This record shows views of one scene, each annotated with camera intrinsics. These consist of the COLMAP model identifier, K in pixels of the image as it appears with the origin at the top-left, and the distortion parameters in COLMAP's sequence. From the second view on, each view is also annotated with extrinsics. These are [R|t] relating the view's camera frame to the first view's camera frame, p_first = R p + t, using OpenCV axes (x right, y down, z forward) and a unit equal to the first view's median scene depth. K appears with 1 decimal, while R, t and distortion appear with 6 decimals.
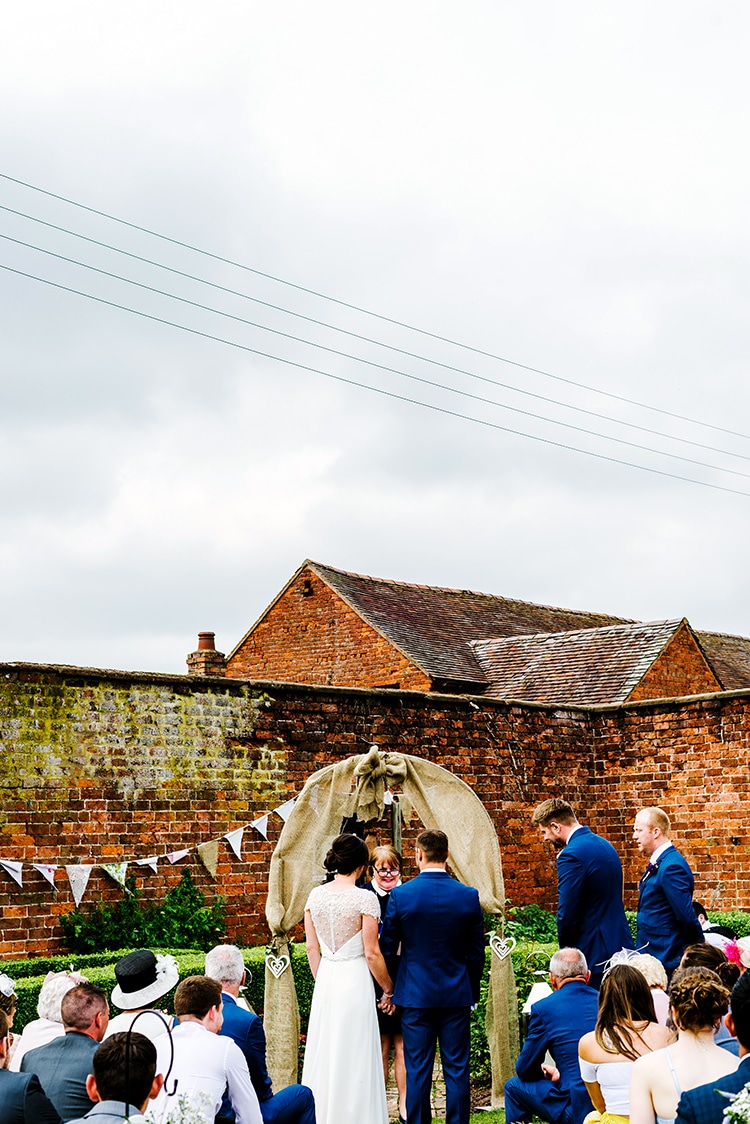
lens RADIAL K [[1645.5, 0, 375.0], [0, 1645.5, 562.0], [0, 0, 1]] dist [0.010788, 0.045576]
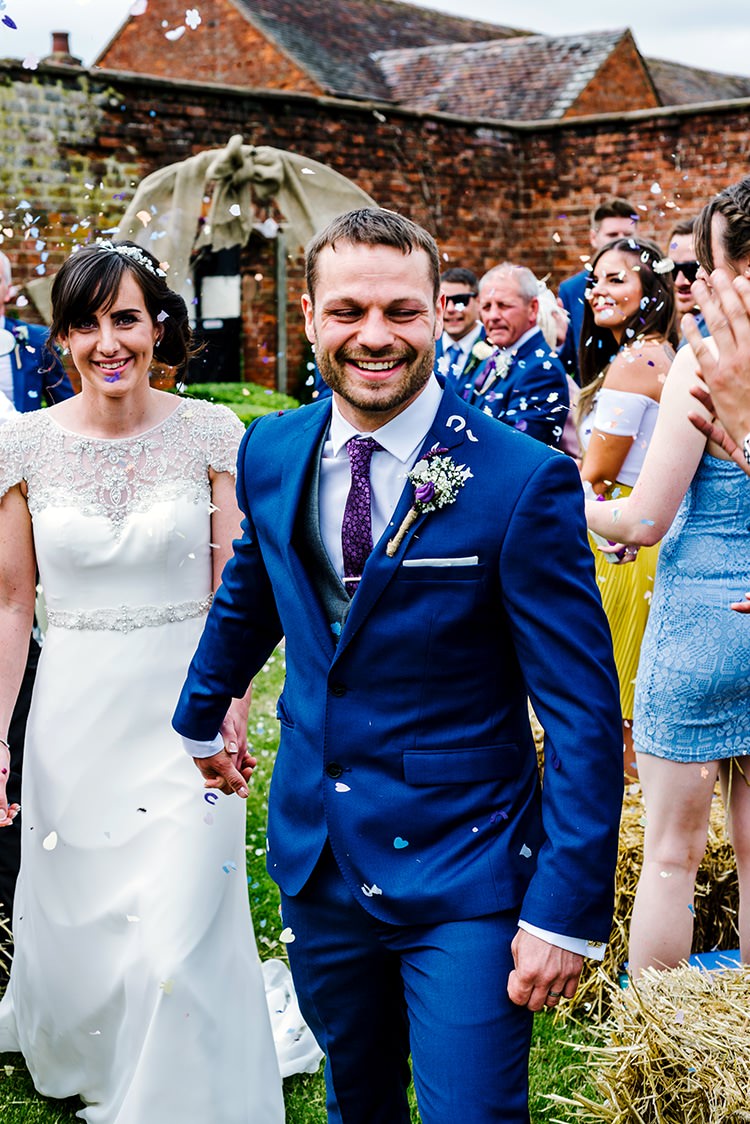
lens RADIAL K [[1706.5, 0, 375.0], [0, 1706.5, 562.0], [0, 0, 1]] dist [0.014564, 0.033619]
pose [[0.998015, 0.006796, 0.062603, 0.007221], [-0.026498, 0.947179, 0.319610, 0.025728], [-0.057124, -0.320634, 0.945479, 0.134526]]
